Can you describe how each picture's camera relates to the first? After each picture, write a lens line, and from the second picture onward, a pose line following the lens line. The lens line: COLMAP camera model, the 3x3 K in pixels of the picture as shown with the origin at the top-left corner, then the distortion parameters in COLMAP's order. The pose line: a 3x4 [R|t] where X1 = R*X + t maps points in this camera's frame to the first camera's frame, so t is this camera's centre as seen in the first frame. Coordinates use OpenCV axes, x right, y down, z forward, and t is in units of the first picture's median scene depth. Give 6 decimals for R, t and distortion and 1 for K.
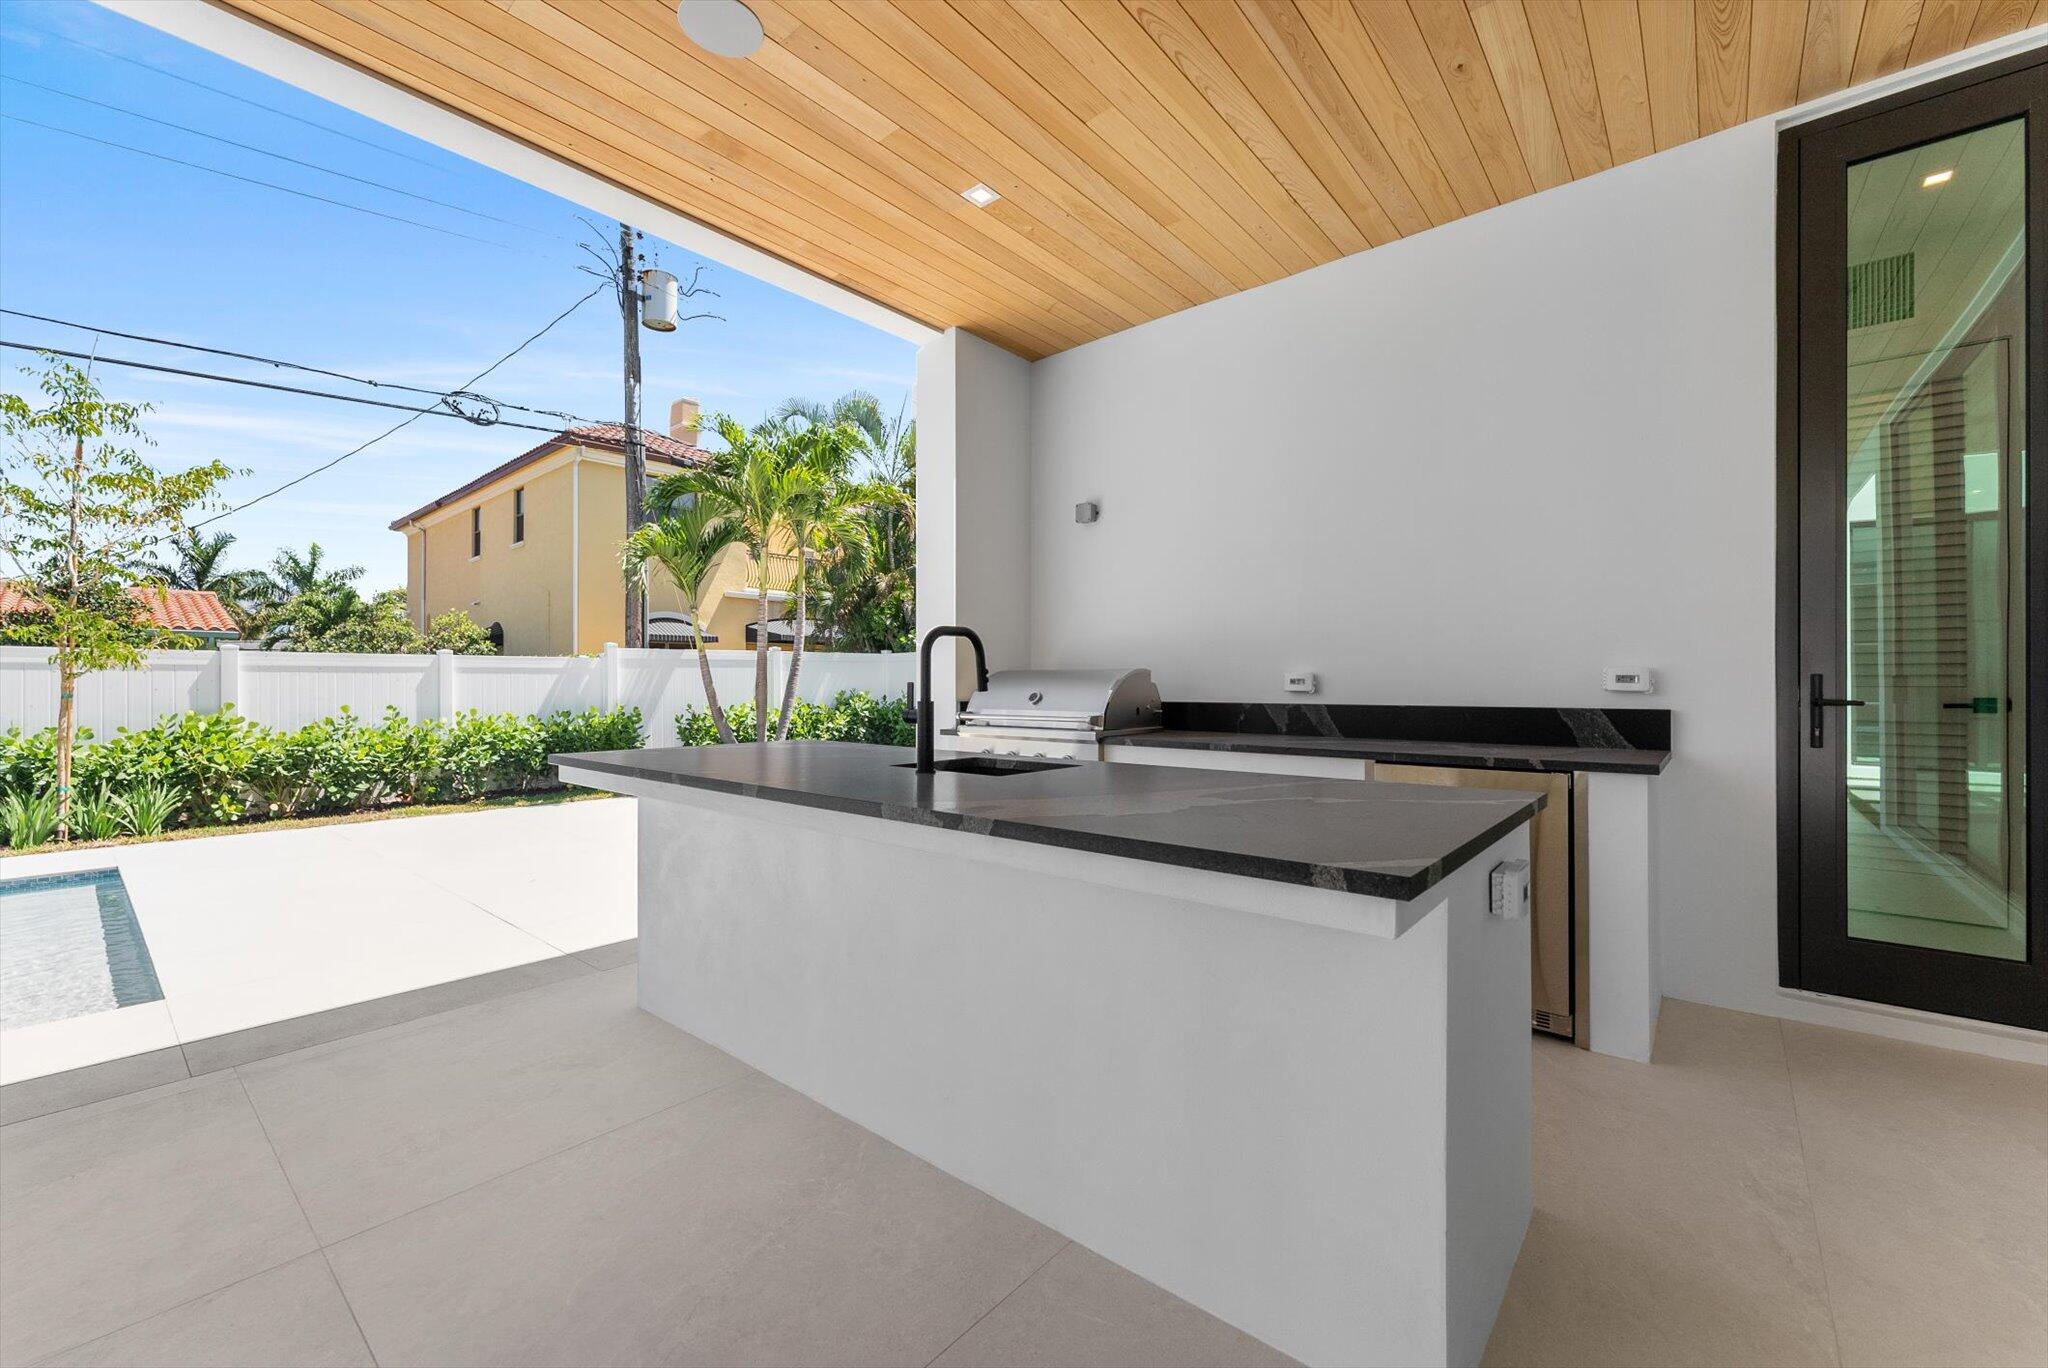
lens RADIAL K [[823.1, 0, 1024.0], [0, 823.1, 684.0], [0, 0, 1]] dist [0.000648, -0.000045]
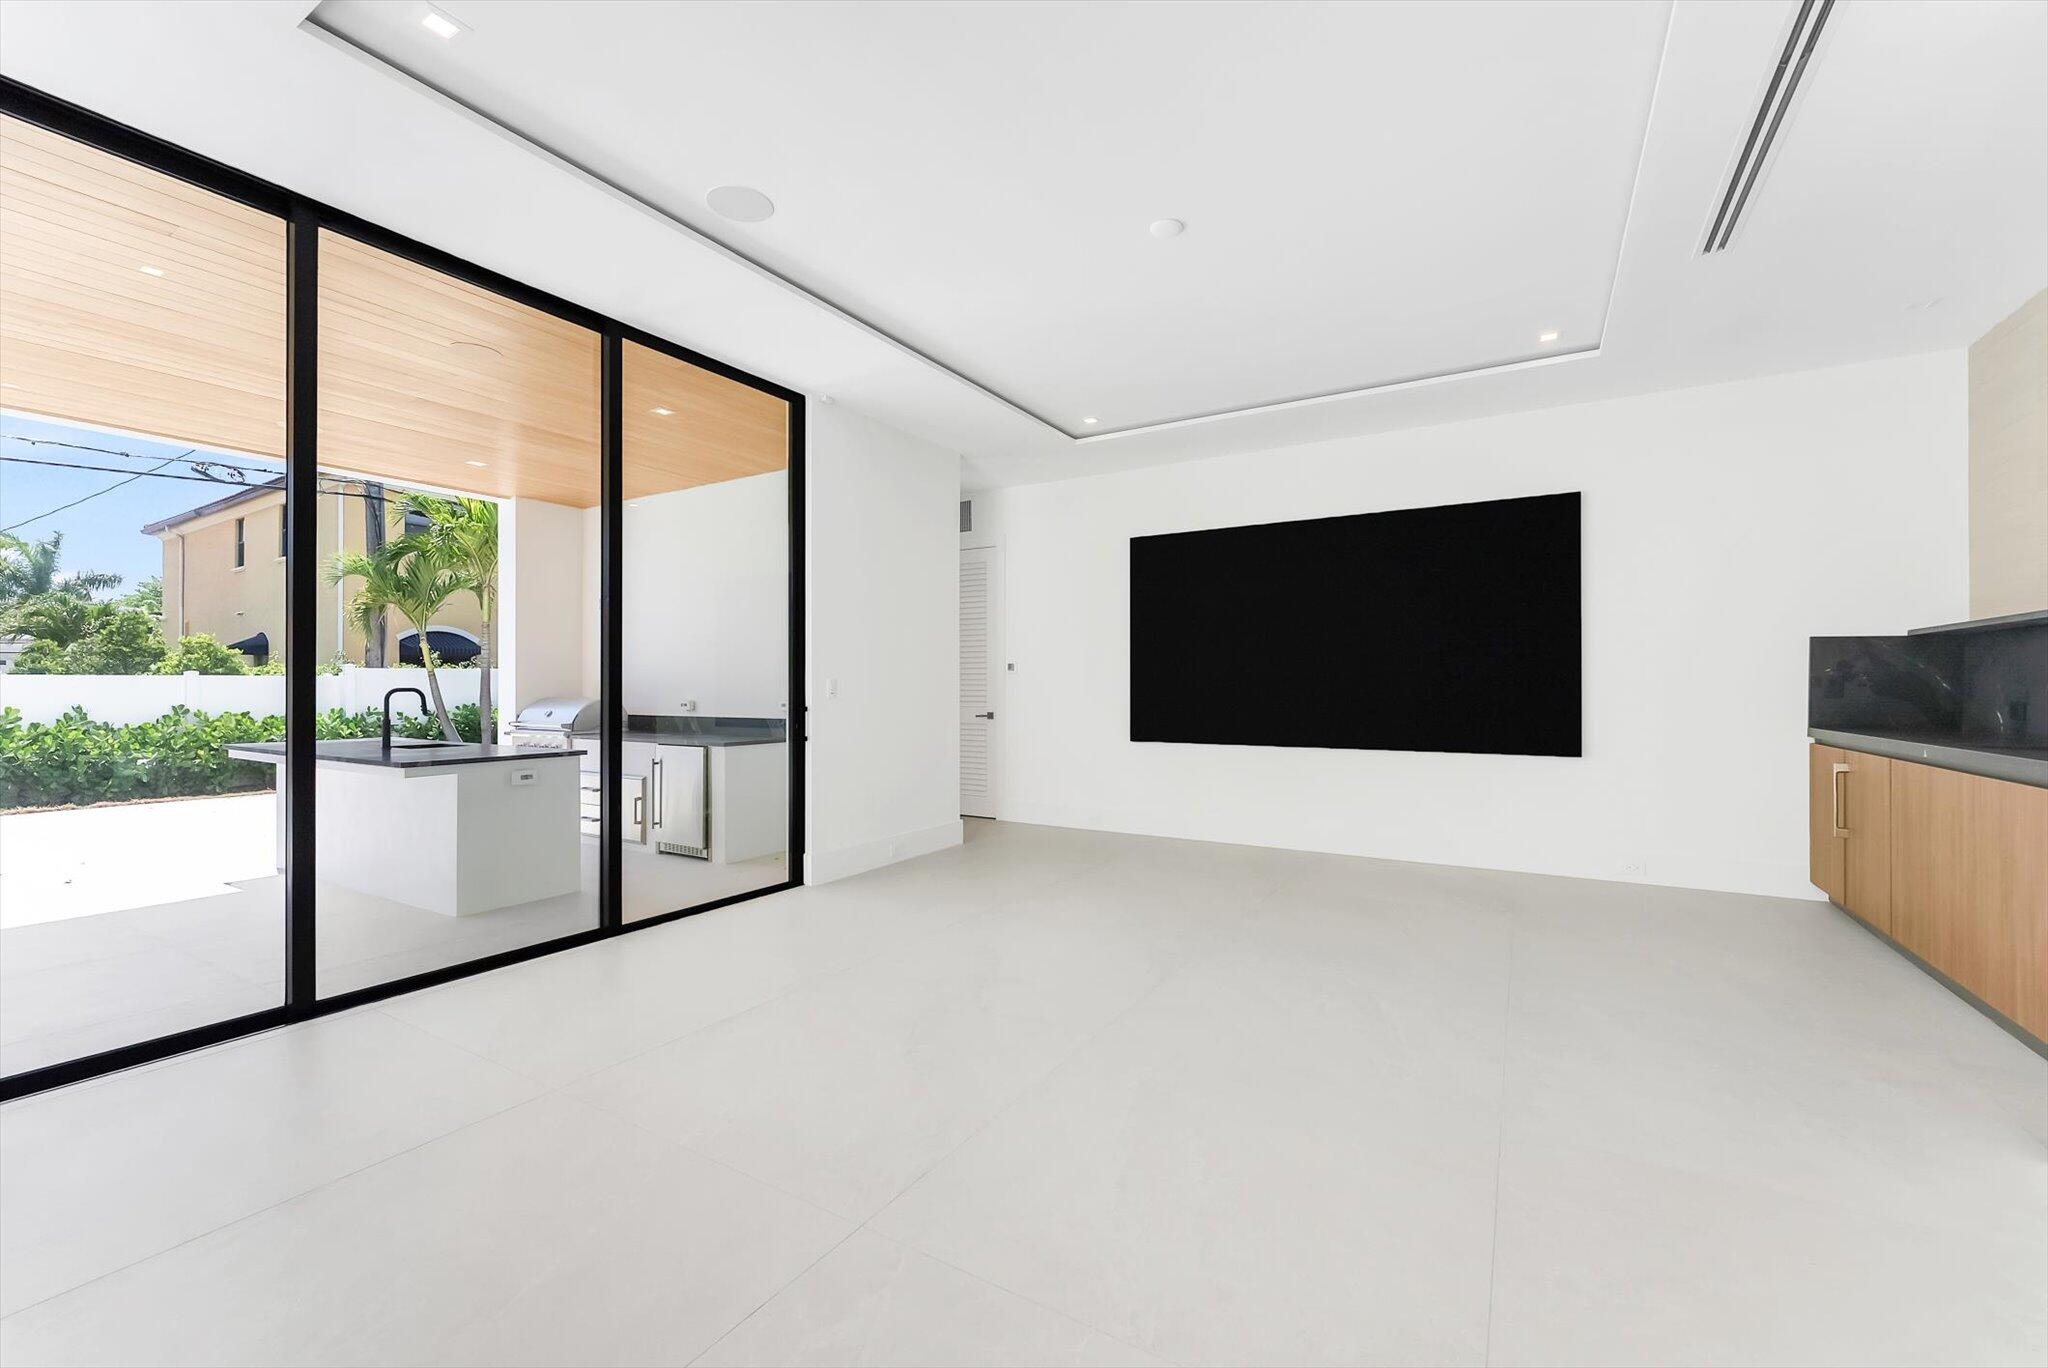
lens RADIAL K [[823.1, 0, 1024.0], [0, 823.1, 684.0], [0, 0, 1]] dist [0.000648, -0.000045]
pose [[0.986467, 0.001918, 0.163947, 0.717781], [-0.001186, 0.999989, -0.004561, -0.039383], [-0.163954, 0.004304, 0.986459, -0.940268]]
